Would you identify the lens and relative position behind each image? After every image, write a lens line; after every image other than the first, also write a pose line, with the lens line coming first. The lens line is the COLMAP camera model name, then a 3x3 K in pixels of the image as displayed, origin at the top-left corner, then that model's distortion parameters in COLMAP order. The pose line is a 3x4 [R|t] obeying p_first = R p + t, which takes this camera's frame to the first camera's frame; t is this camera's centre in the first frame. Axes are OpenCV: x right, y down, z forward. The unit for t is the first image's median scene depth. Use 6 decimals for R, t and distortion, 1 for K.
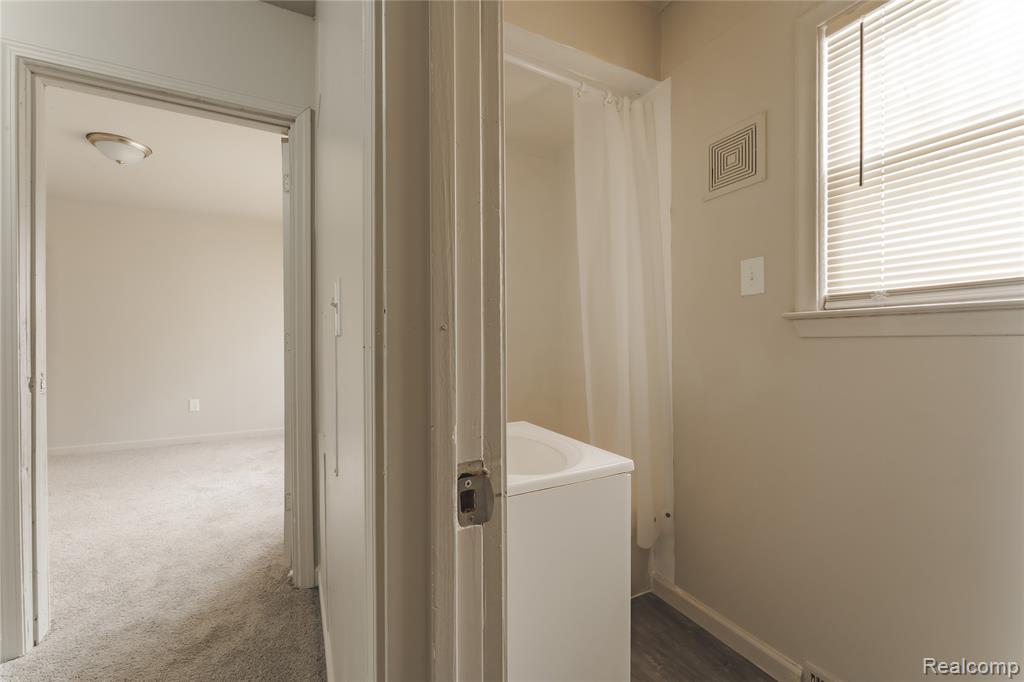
lens RADIAL K [[413.5, 0, 505.7], [0, 413.5, 343.3], [0, 0, 1]] dist [-0.000442, -0.000086]
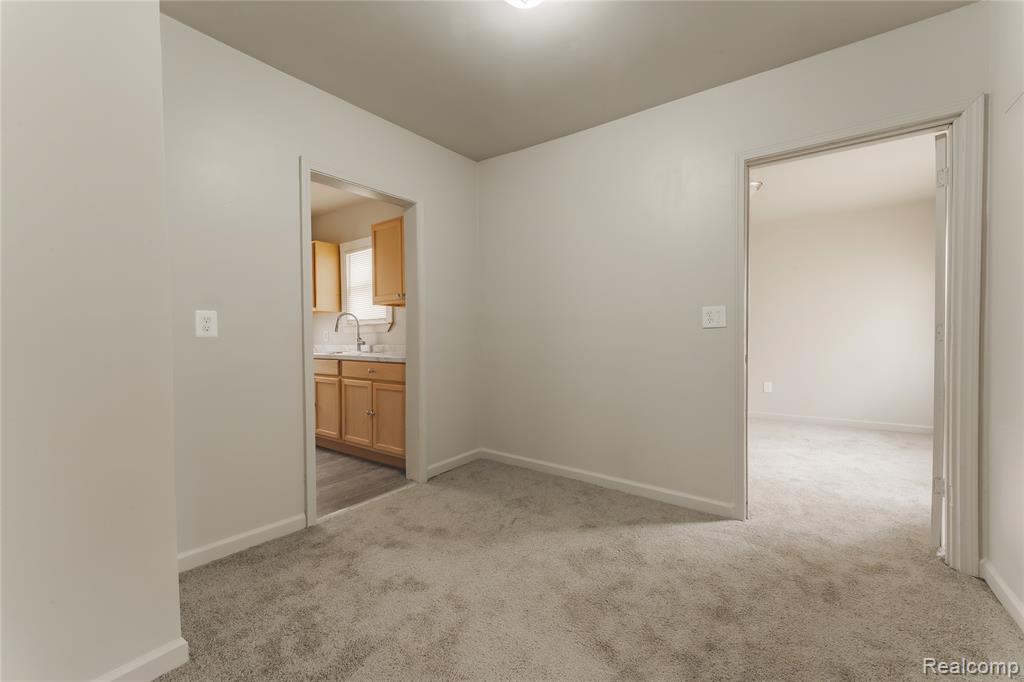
lens RADIAL K [[413.5, 0, 505.7], [0, 413.5, 343.3], [0, 0, 1]] dist [-0.000442, -0.000086]
pose [[0.445495, 0.015033, -0.895158, -0.088109], [0.003934, 0.999816, 0.018748, 0.002205], [0.895276, -0.011874, 0.445354, -0.461006]]
